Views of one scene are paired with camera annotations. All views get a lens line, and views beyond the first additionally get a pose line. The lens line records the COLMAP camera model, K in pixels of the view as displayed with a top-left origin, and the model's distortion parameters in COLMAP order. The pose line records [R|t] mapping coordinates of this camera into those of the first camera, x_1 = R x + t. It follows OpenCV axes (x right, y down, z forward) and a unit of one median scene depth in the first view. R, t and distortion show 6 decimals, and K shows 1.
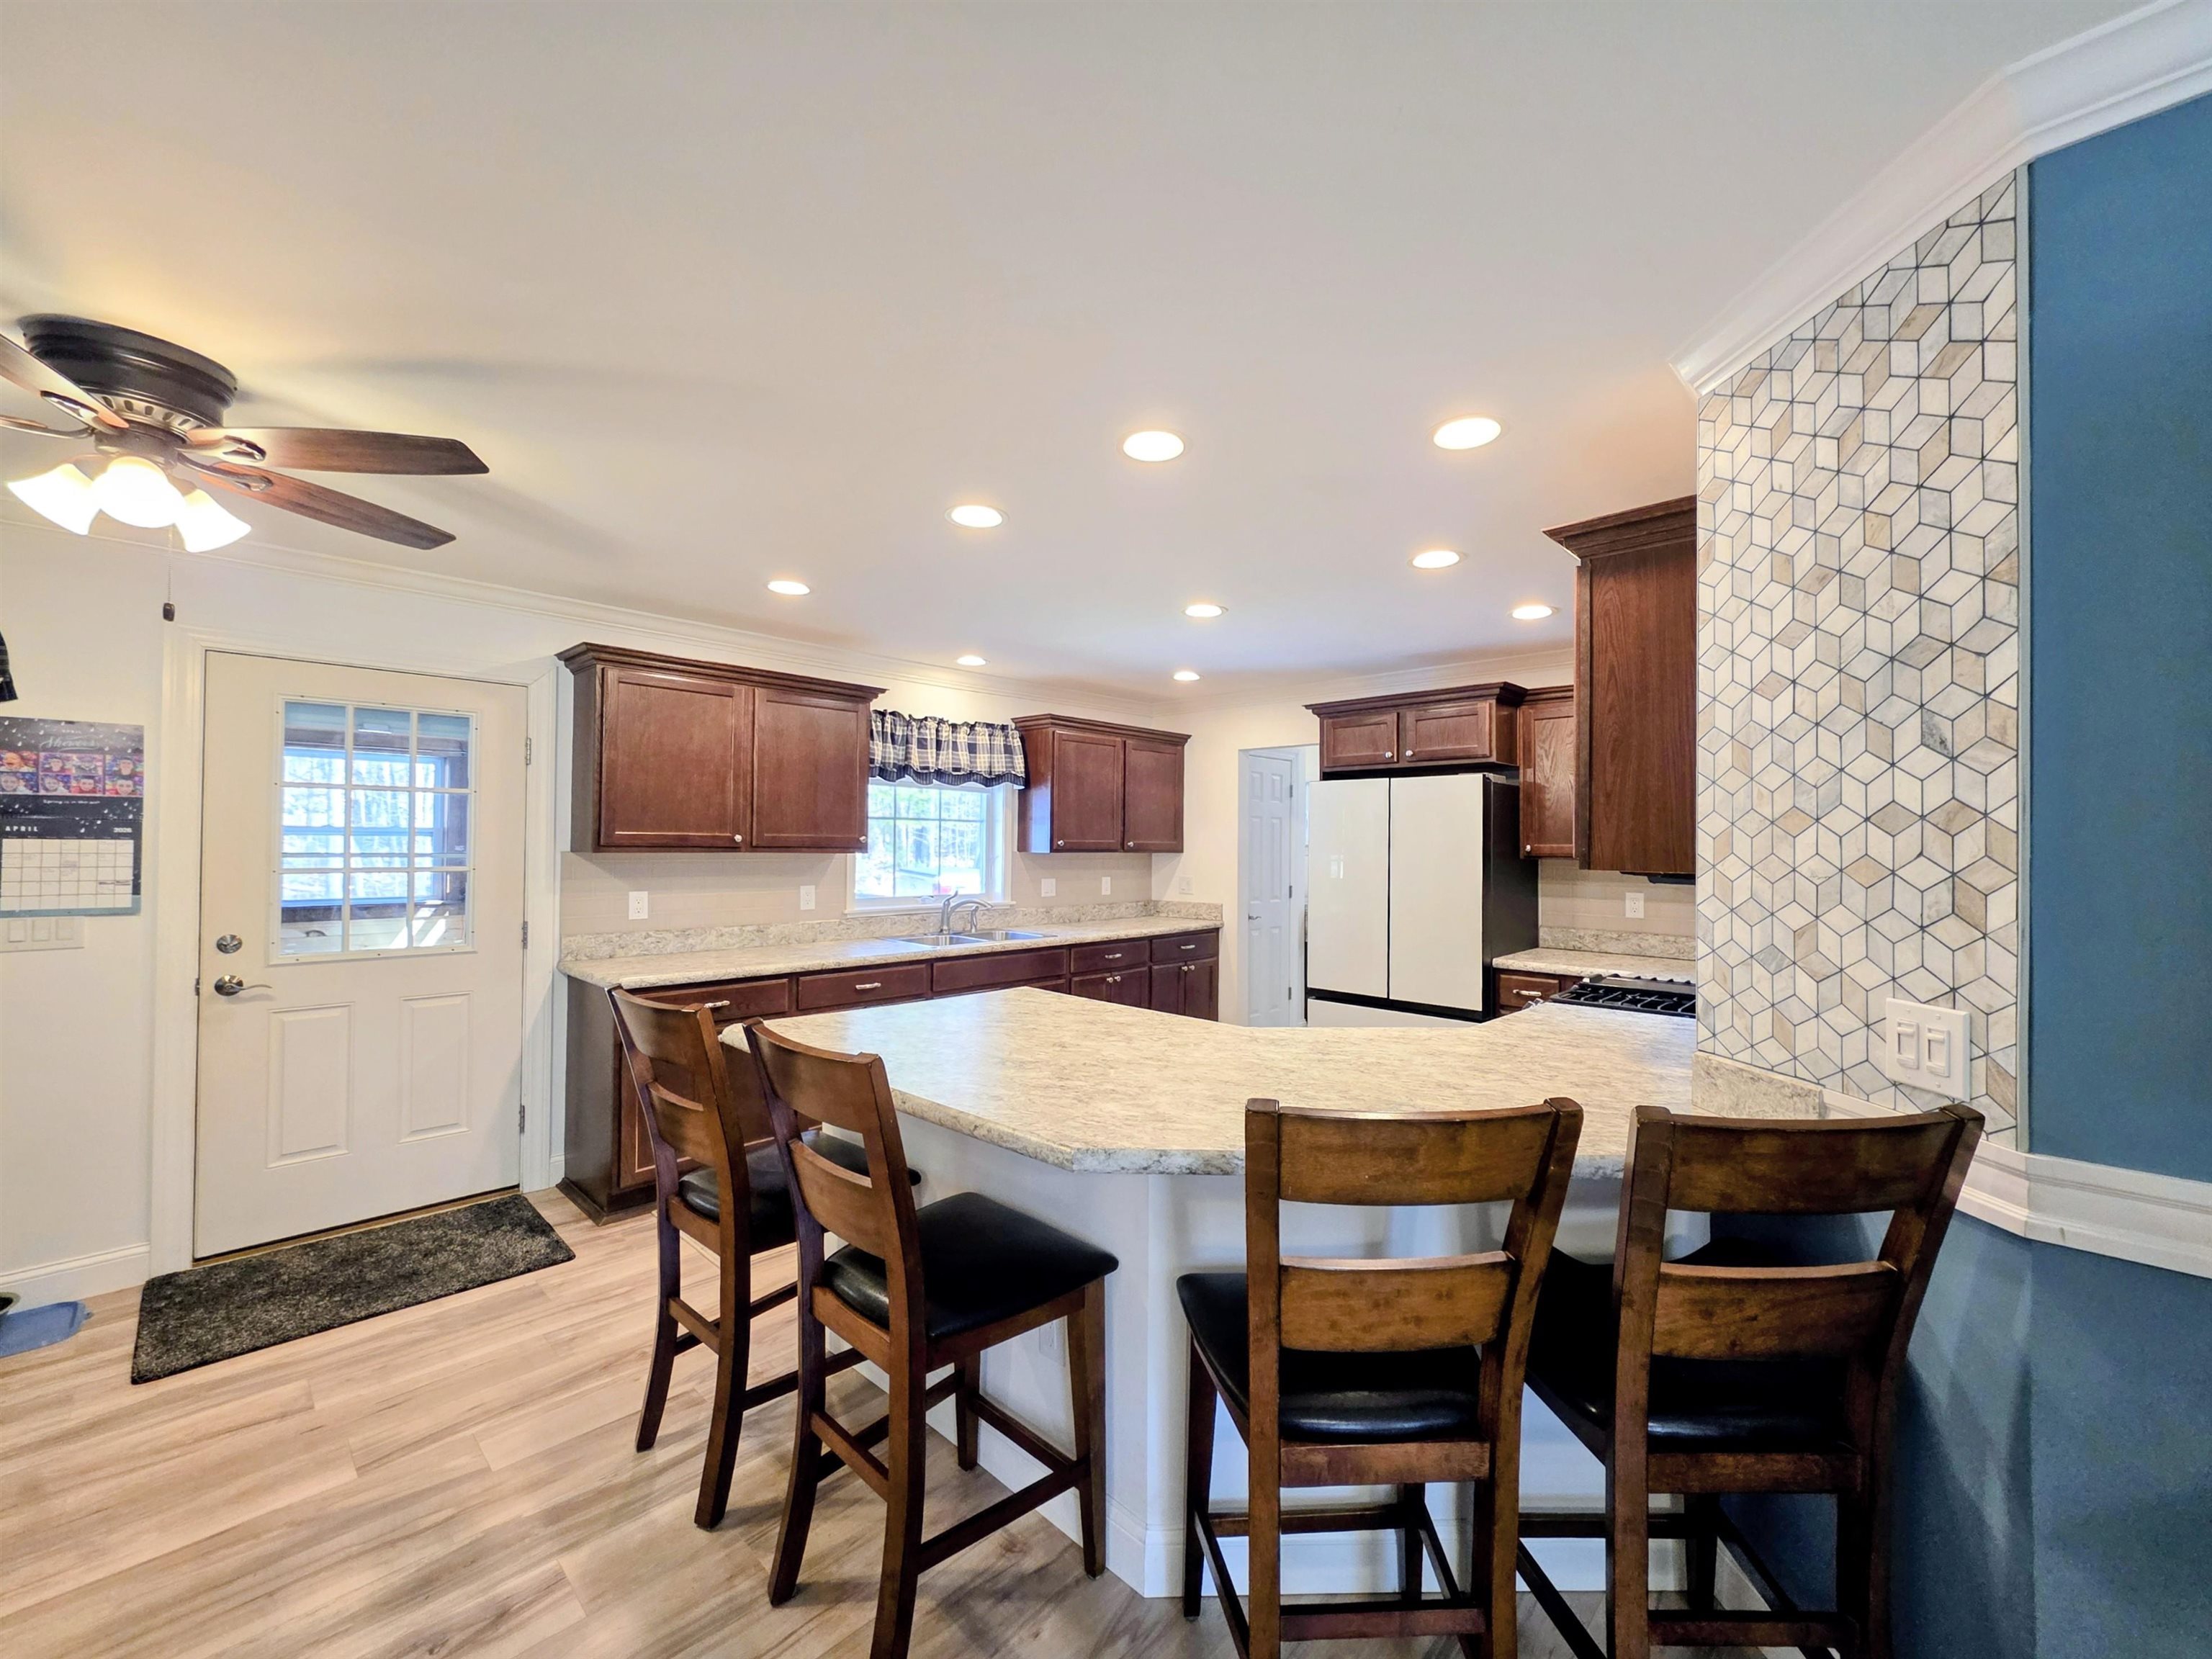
lens RADIAL K [[892.1, 0, 1126.5], [0, 892.1, 834.4], [0, 0, 1]] dist [-0.000883, 0.000144]
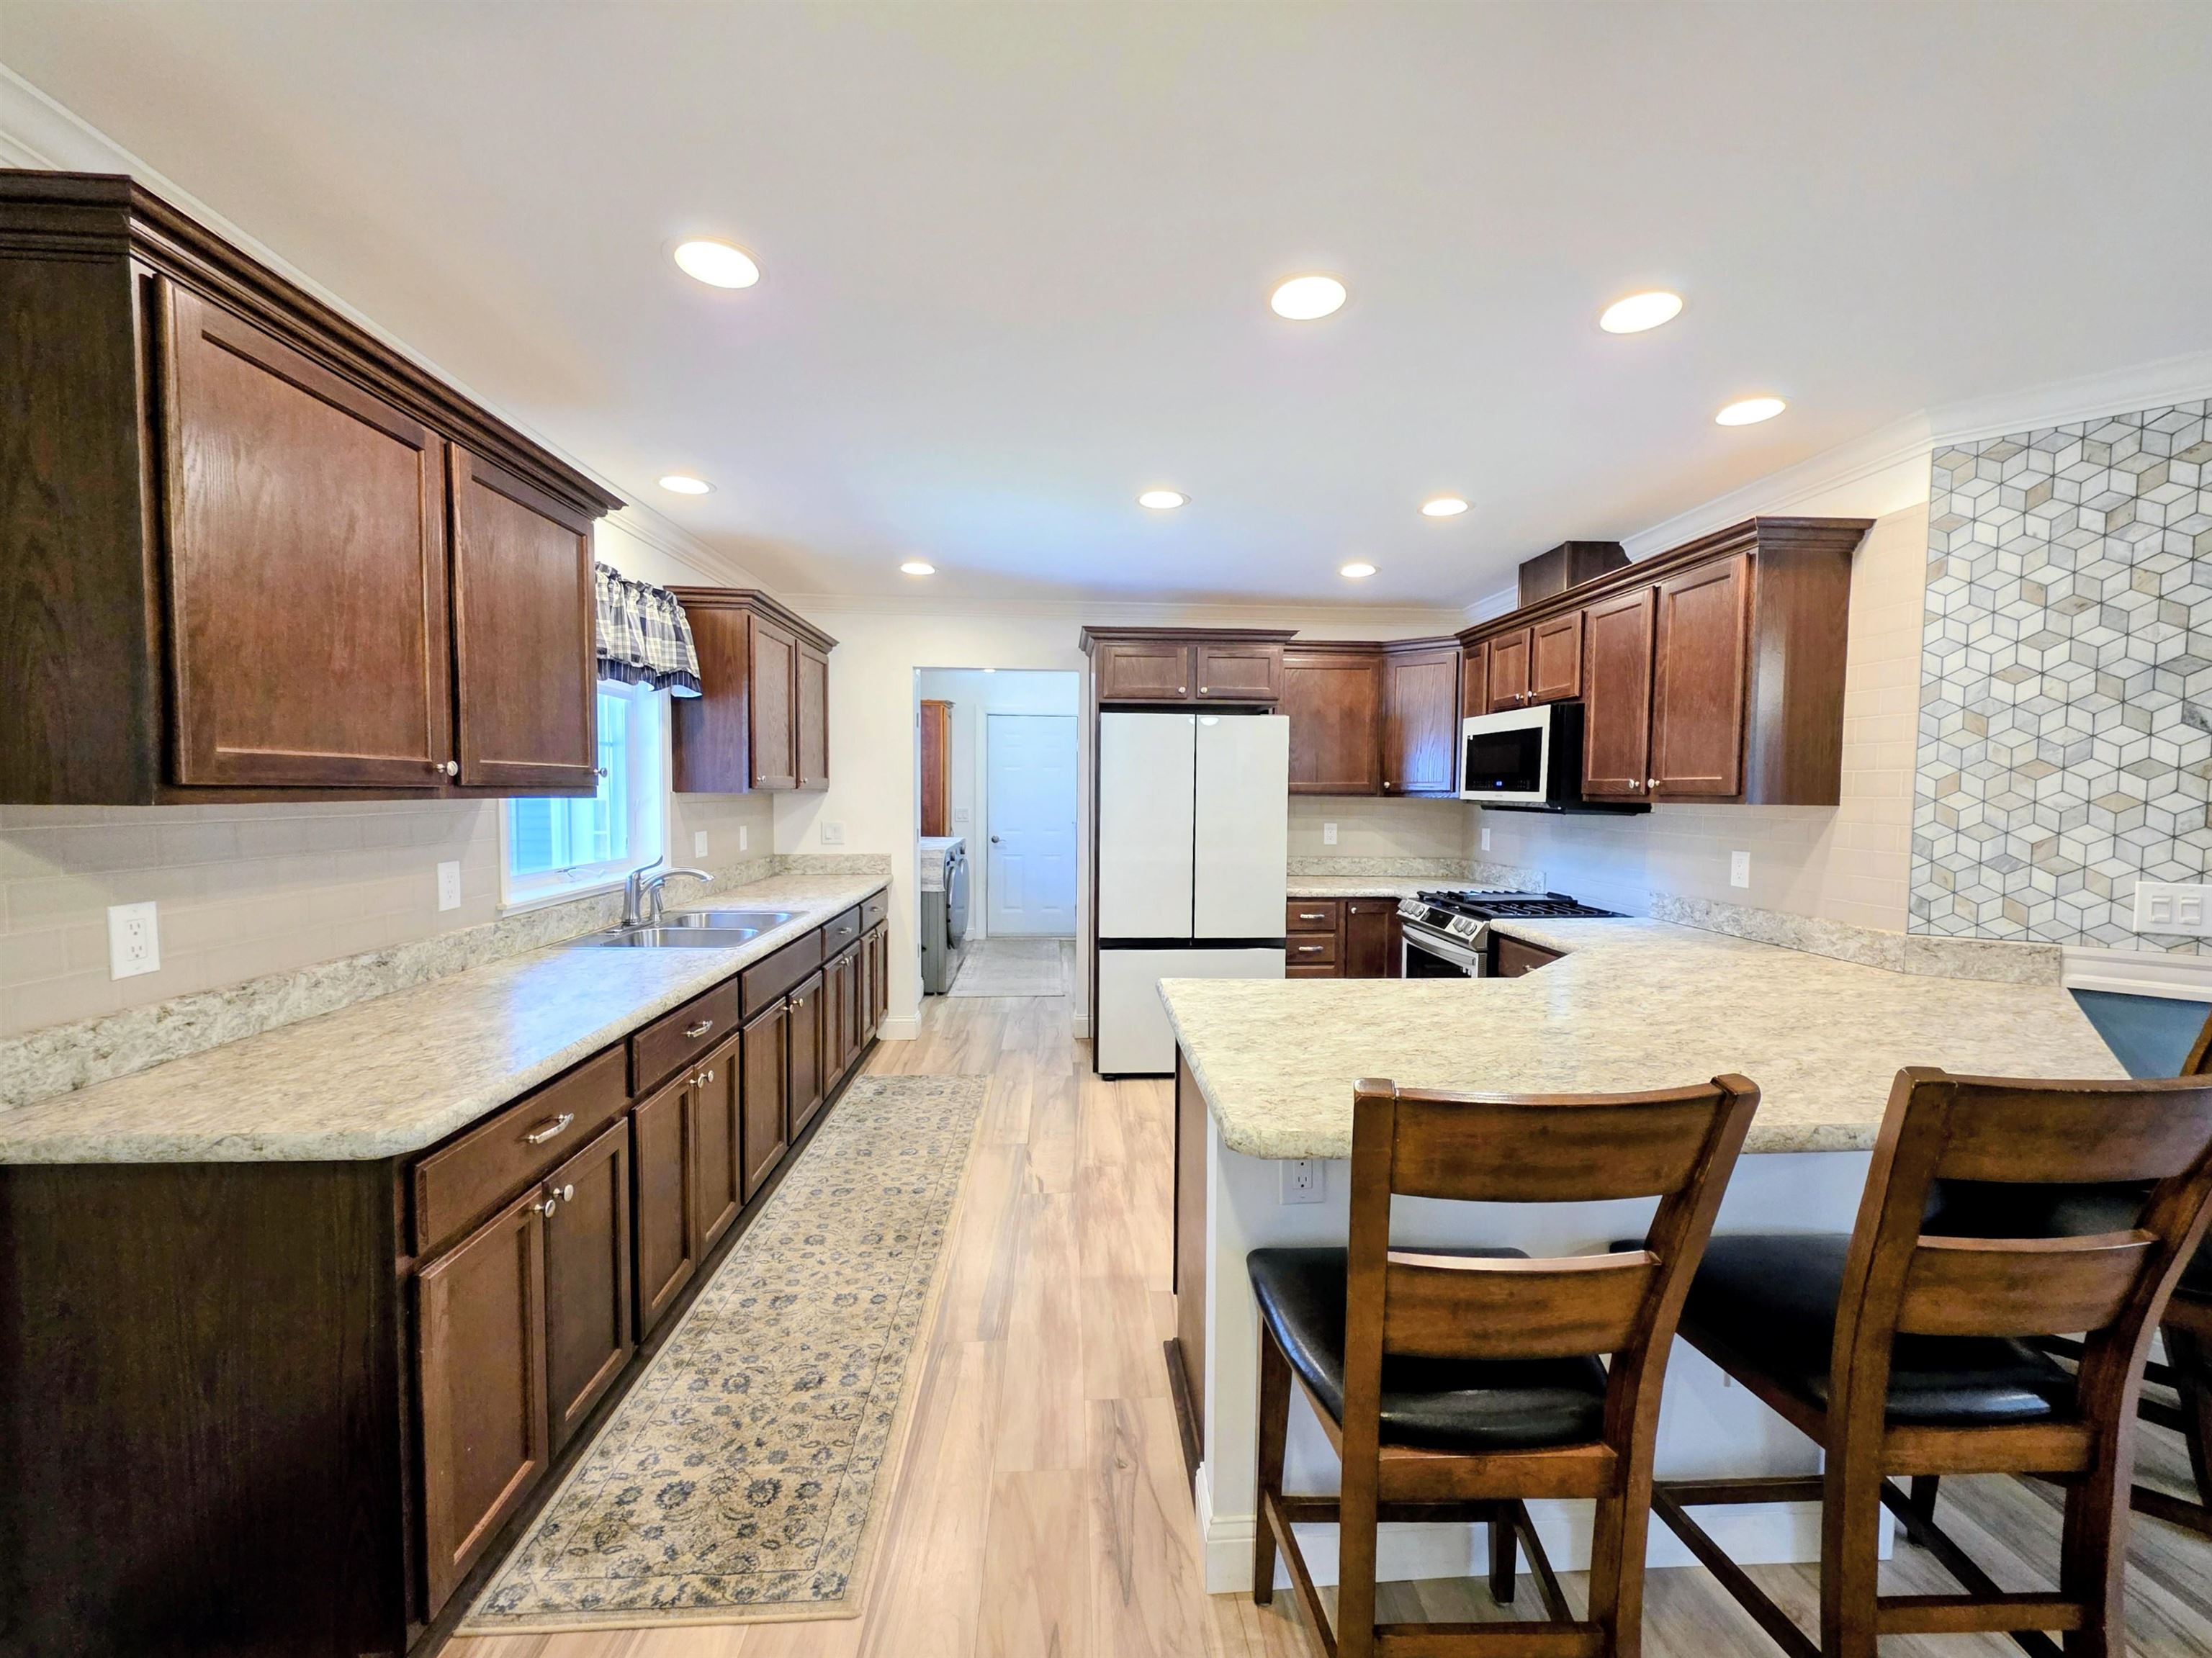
lens RADIAL K [[897.9, 0, 1121.6], [0, 897.9, 833.2], [0, 0, 1]] dist [0.000988, 0.000918]
pose [[0.683003, -0.040713, 0.729280, -0.824695], [-0.010219, 0.997815, 0.065275, 0.005711], [-0.730344, -0.052036, 0.681095, 0.655095]]
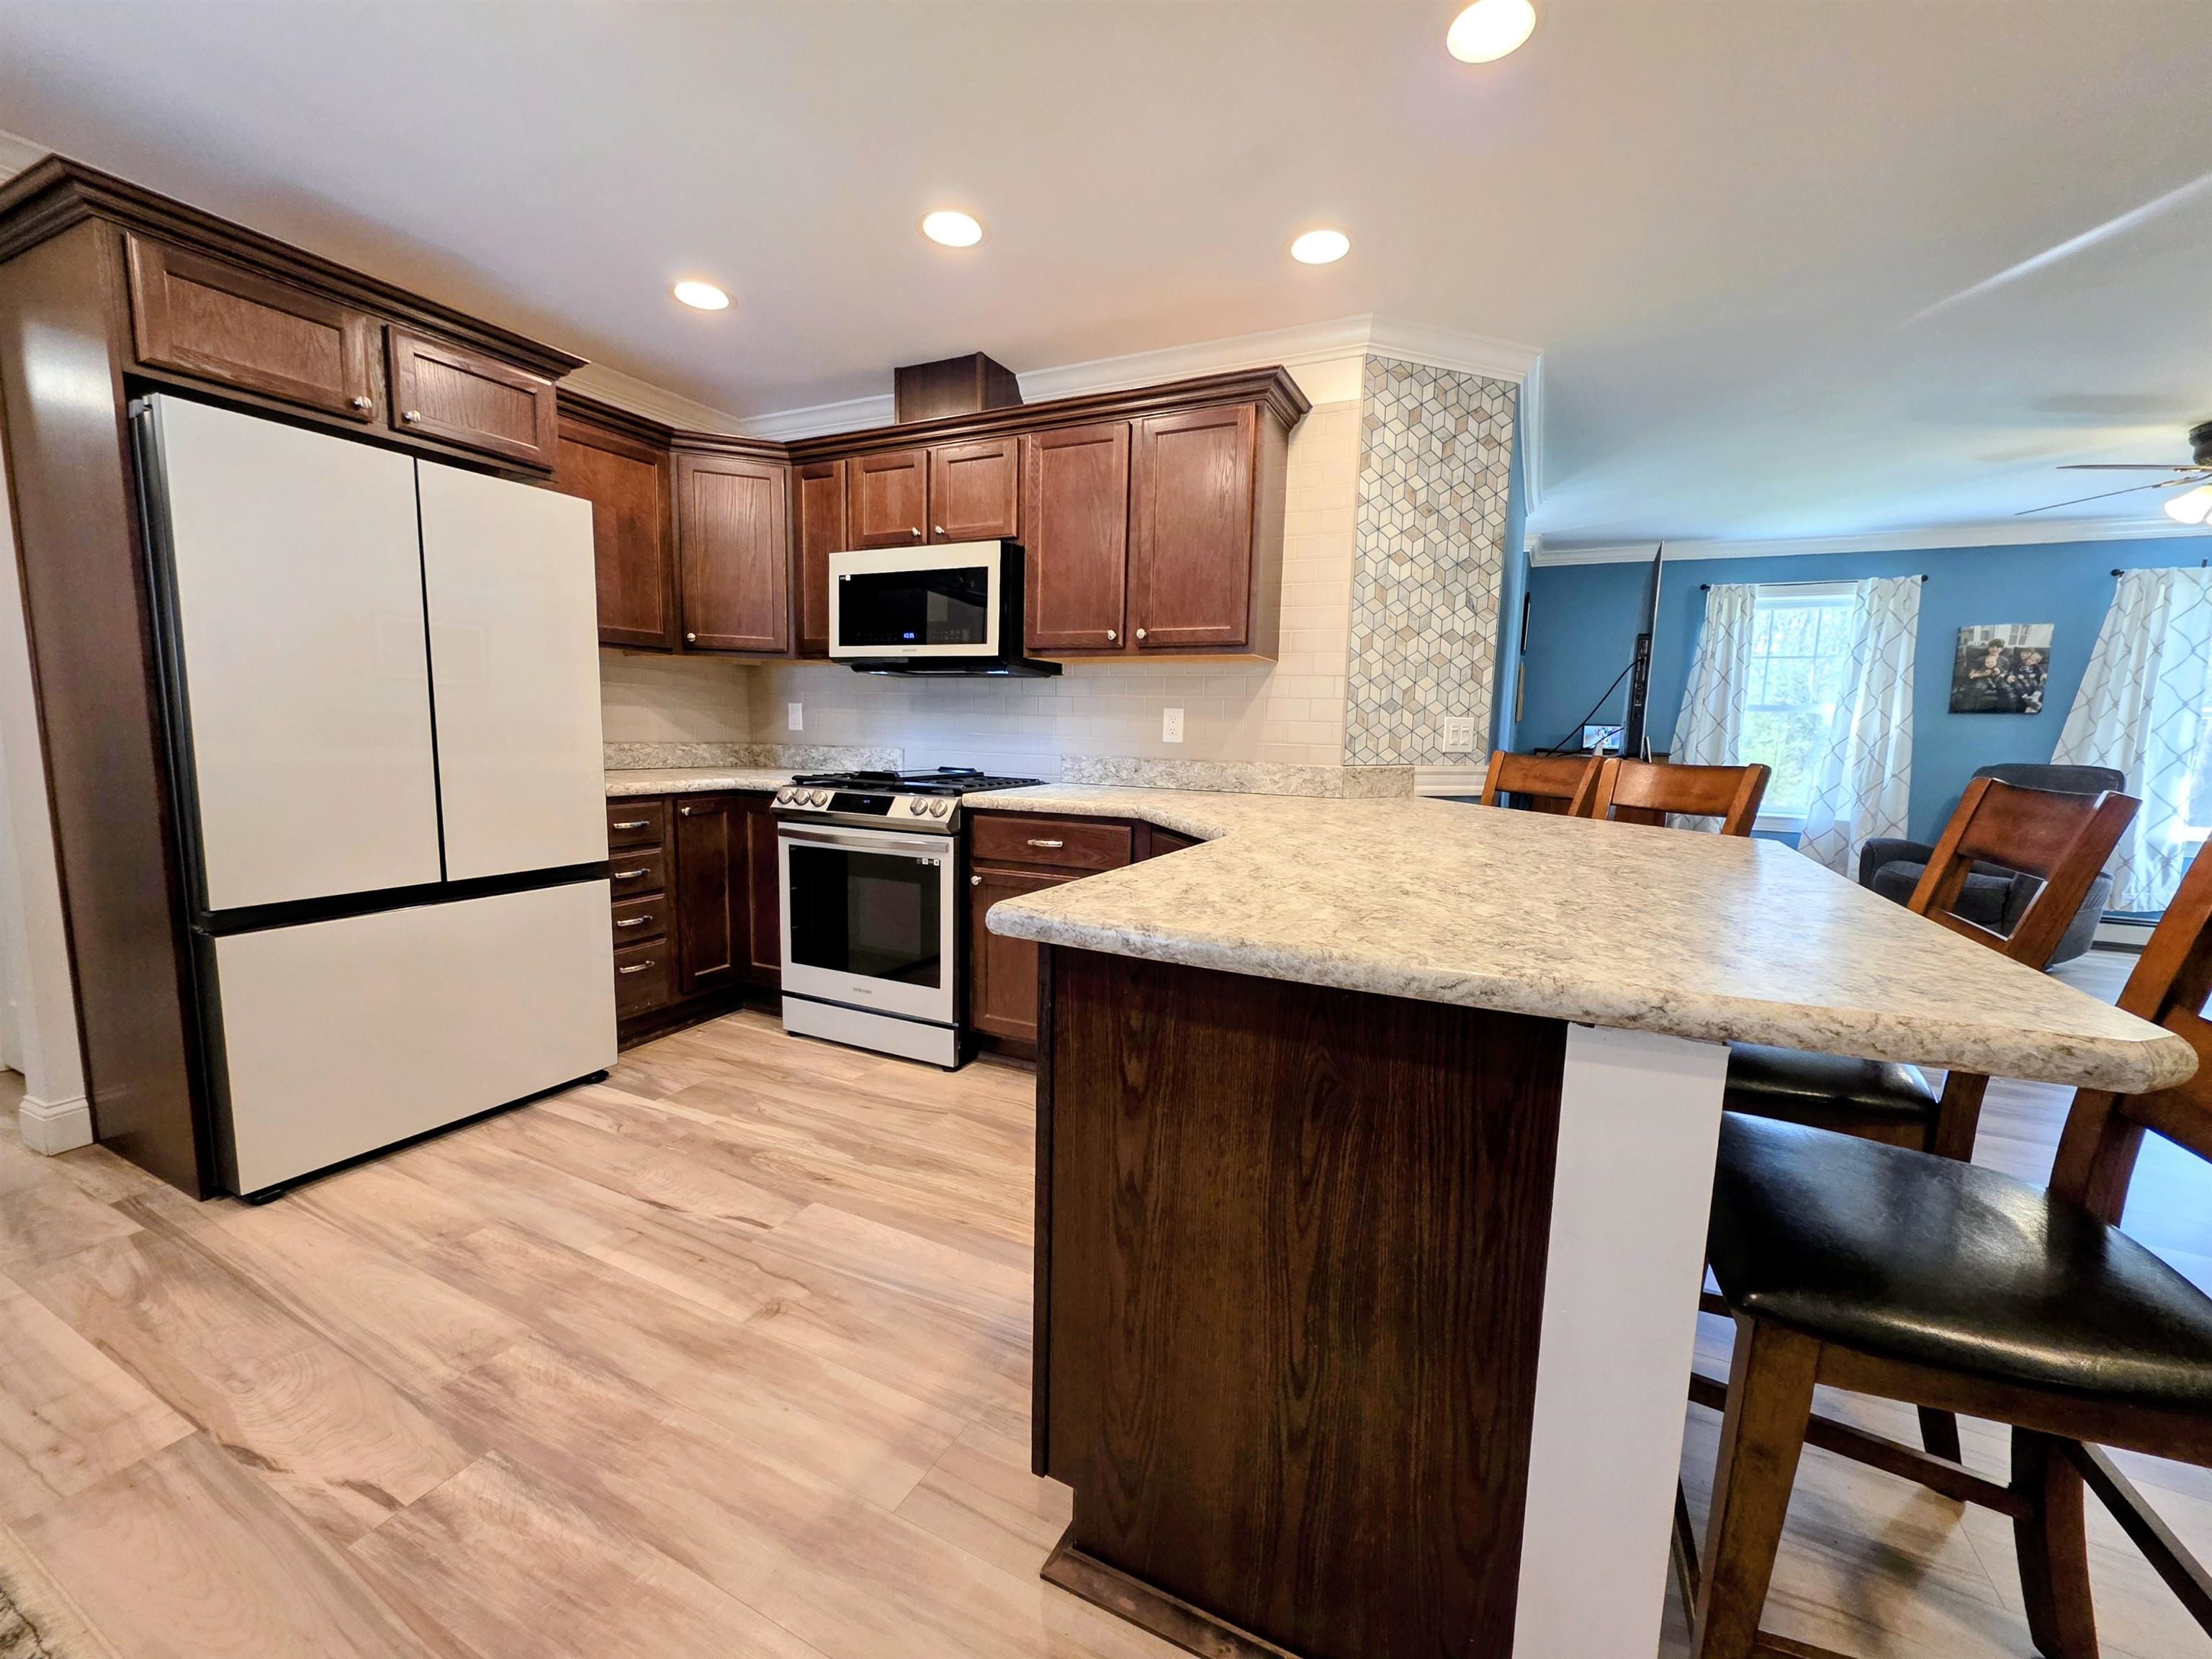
lens RADIAL K [[883.5, 0, 1119.2], [0, 883.5, 831.8], [0, 0, 1]] dist [0.000452, 0.000752]
pose [[-0.299106, -0.131625, 0.945098, -0.567592], [-0.039626, 0.991300, 0.125519, 0.119019], [-0.953397, 0.000093, -0.301720, 1.314872]]
